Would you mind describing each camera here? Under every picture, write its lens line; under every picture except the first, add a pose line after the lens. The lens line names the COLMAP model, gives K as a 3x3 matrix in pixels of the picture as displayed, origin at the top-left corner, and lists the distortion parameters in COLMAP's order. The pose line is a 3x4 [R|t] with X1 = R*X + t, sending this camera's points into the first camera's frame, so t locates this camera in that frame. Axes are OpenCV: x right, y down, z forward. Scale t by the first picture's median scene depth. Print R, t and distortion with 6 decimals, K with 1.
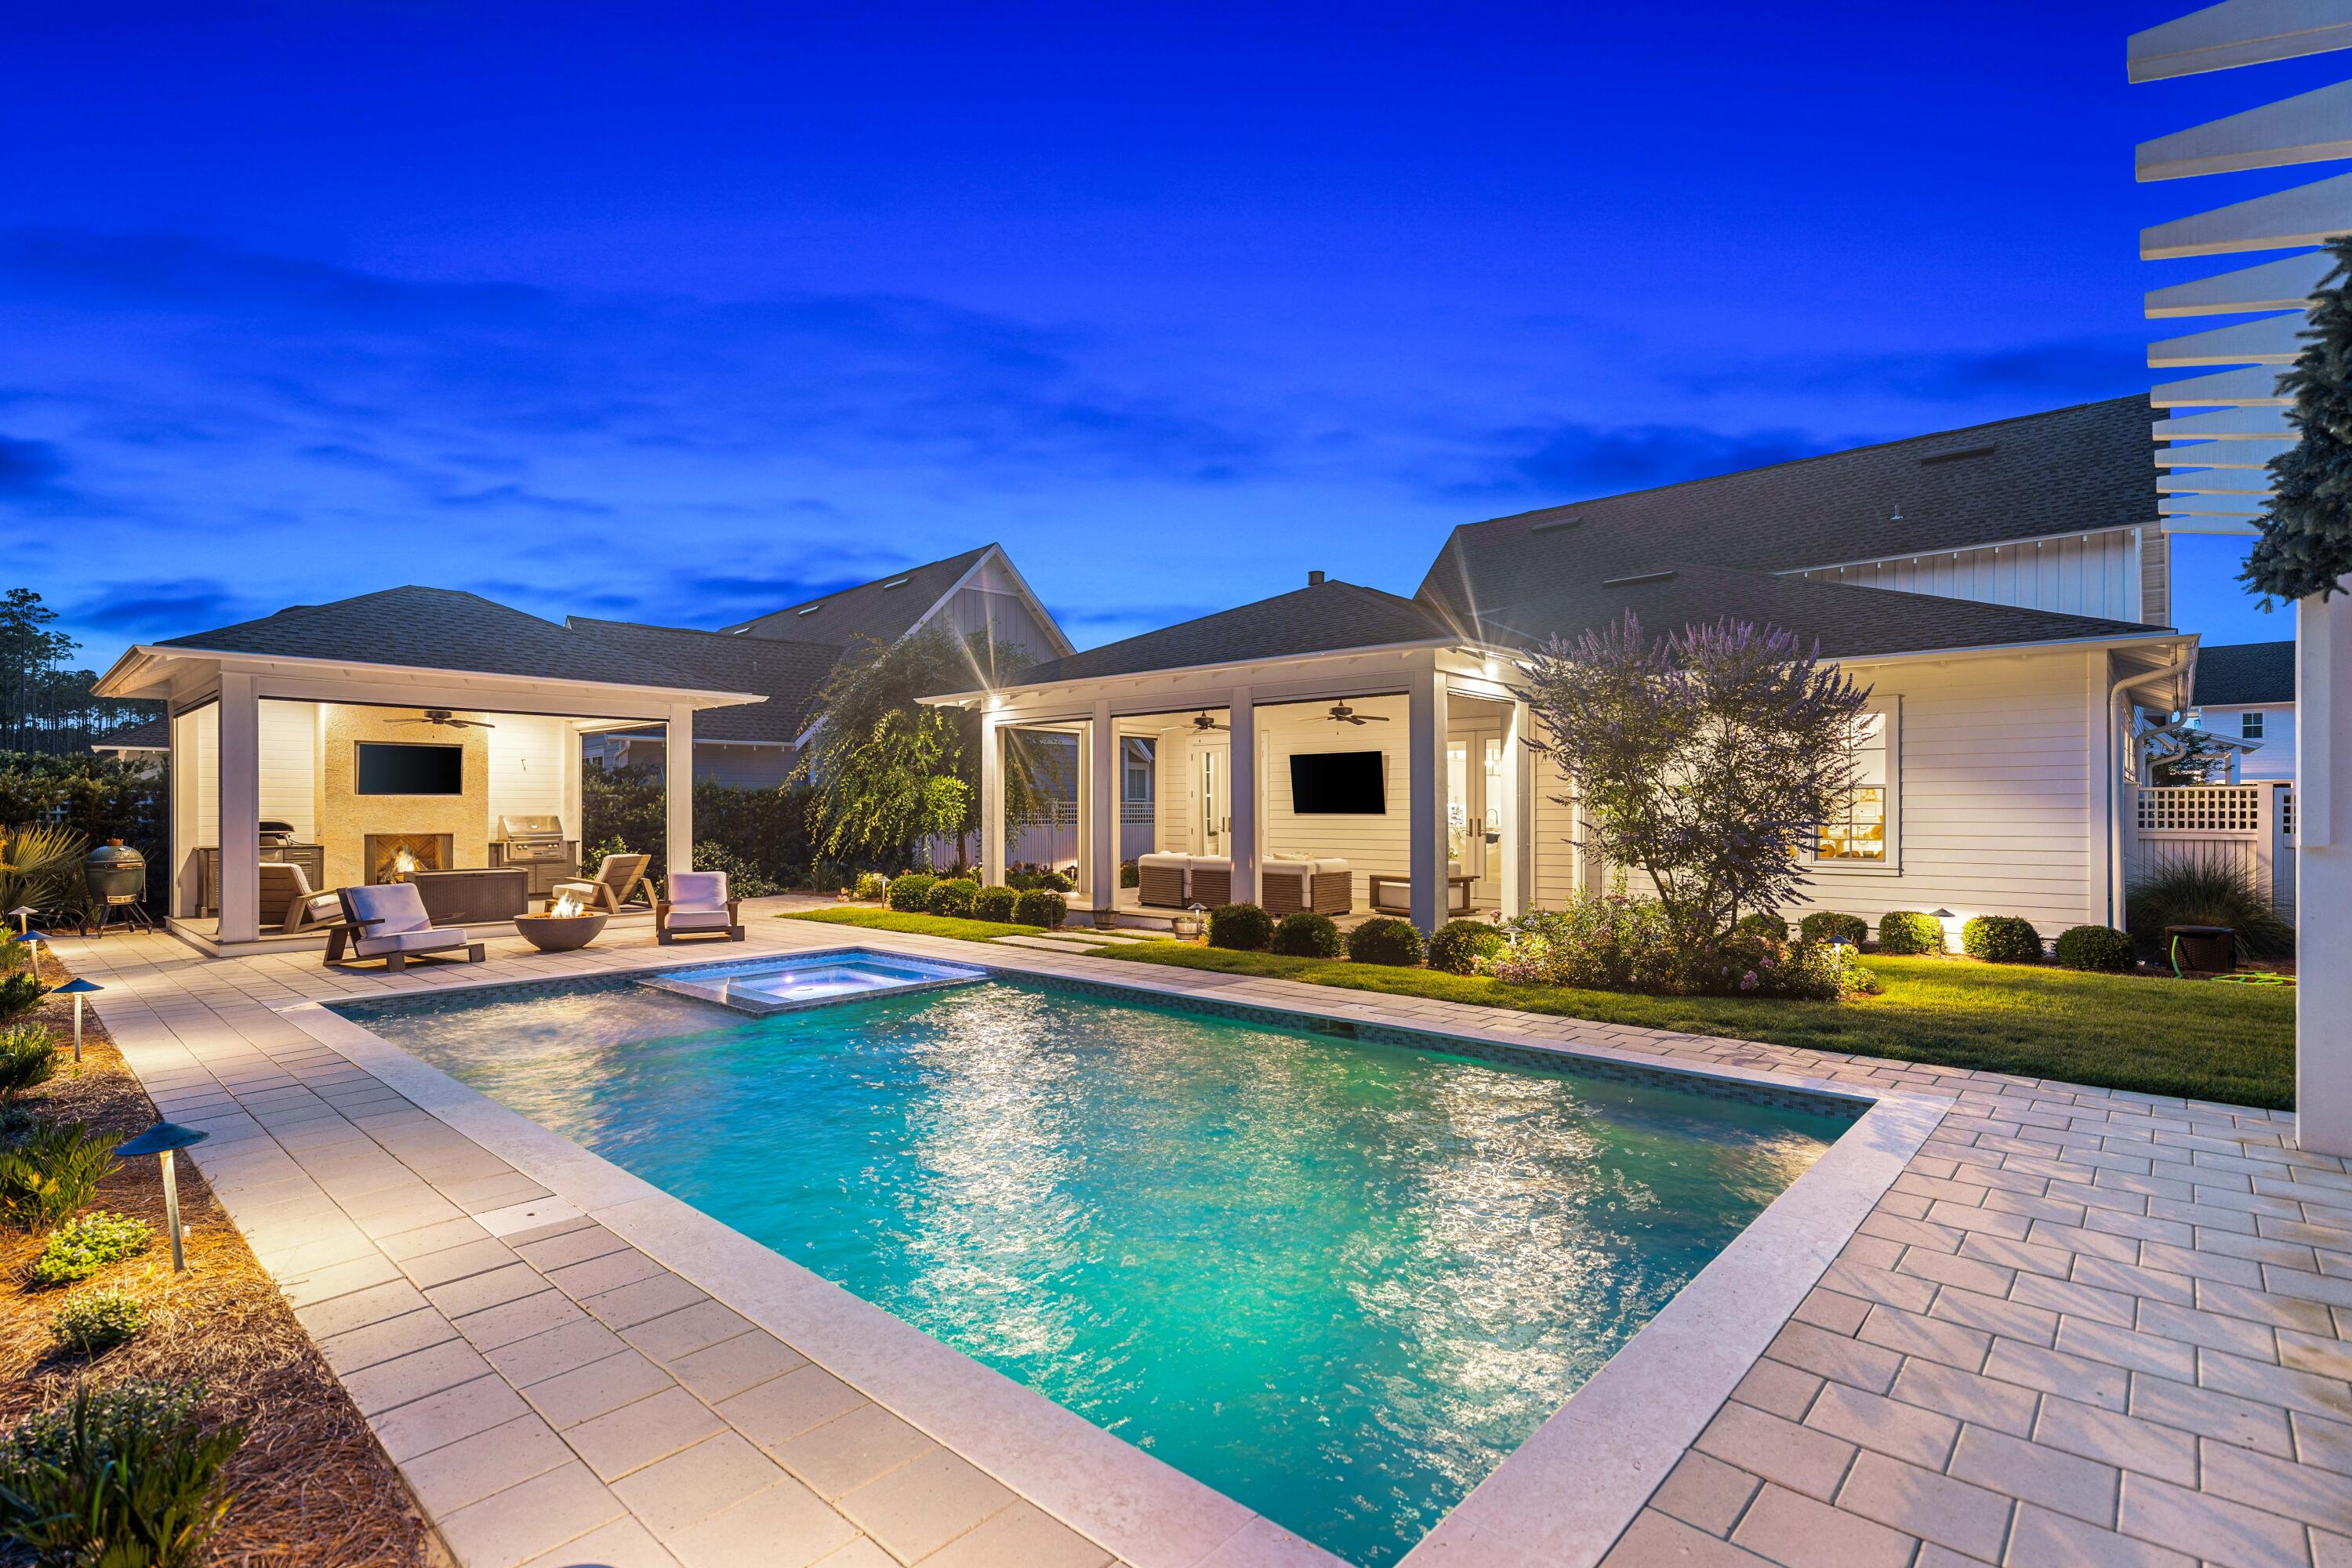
lens RADIAL K [[1098.6, 0, 1210.3], [0, 1098.6, 814.2], [0, 0, 1]] dist [-0.000748, -0.000756]
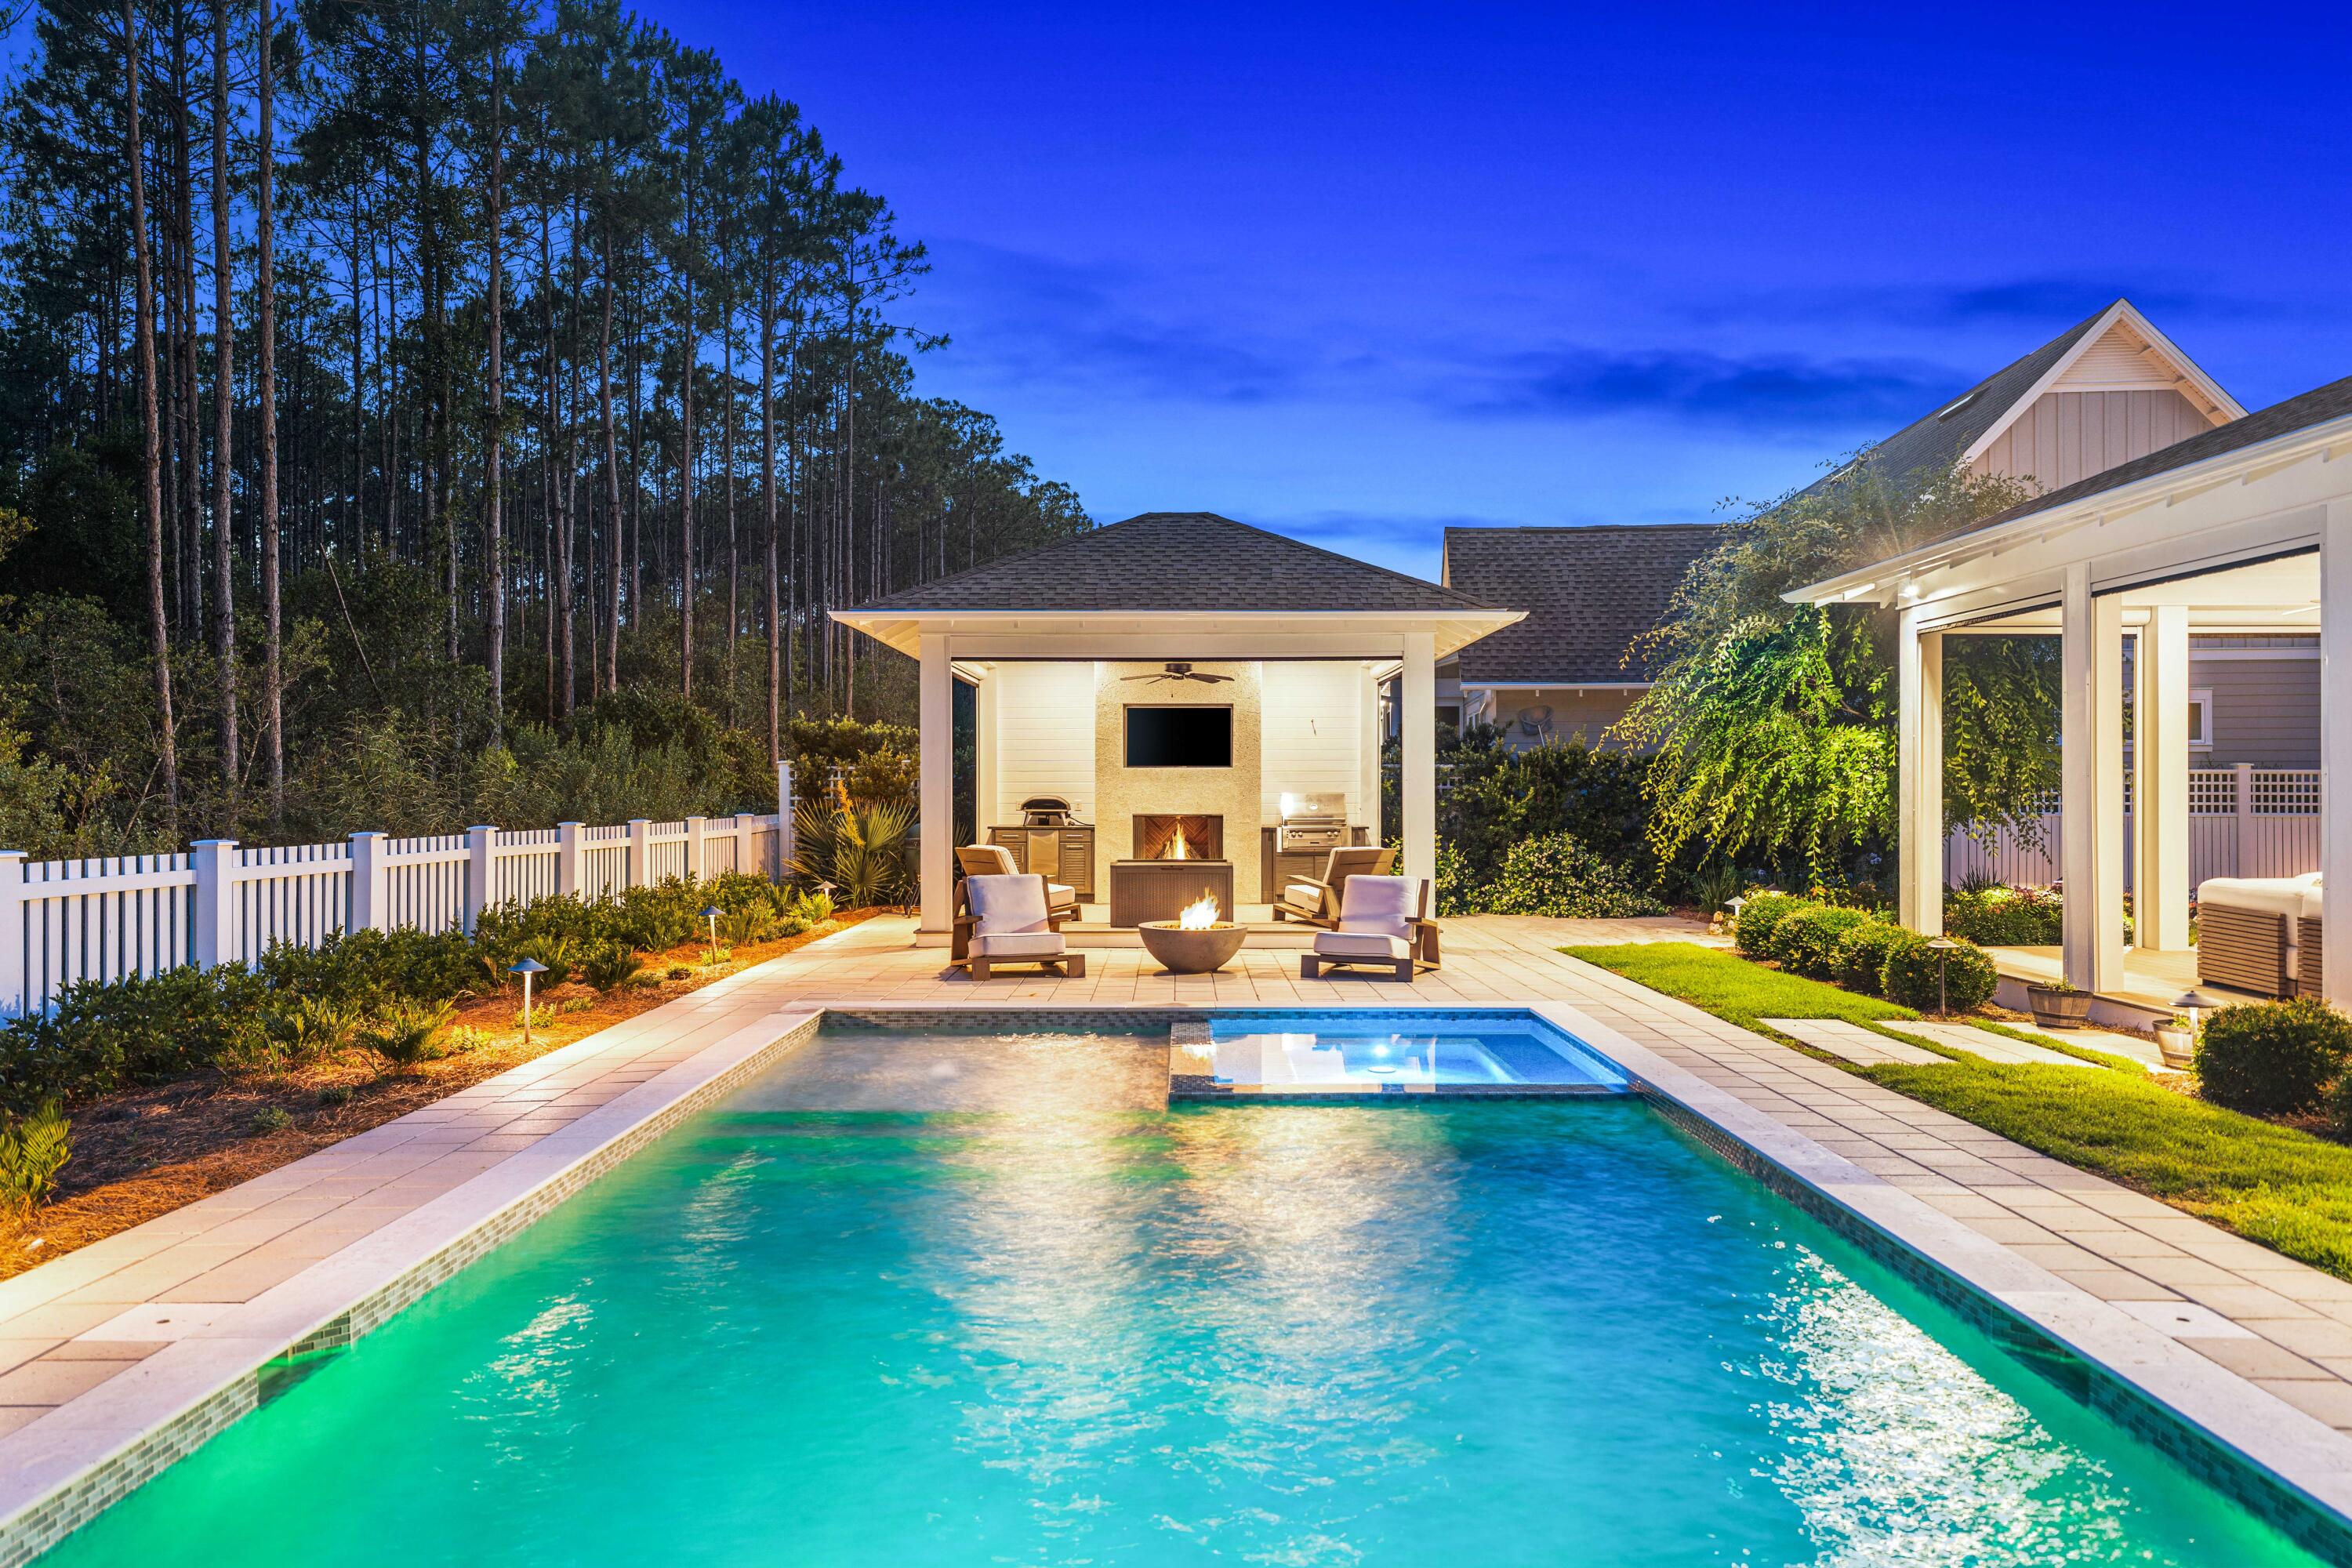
lens RADIAL K [[1596.5, 0, 1176.0], [0, 1596.5, 784.0], [0, 0, 1]] dist [0.001254, 0.002676]
pose [[0.655200, -0.001539, -0.755454, 0.178817], [-0.003116, 0.999984, -0.004740, 0.000515], [0.755449, 0.005460, 0.655185, 0.220294]]
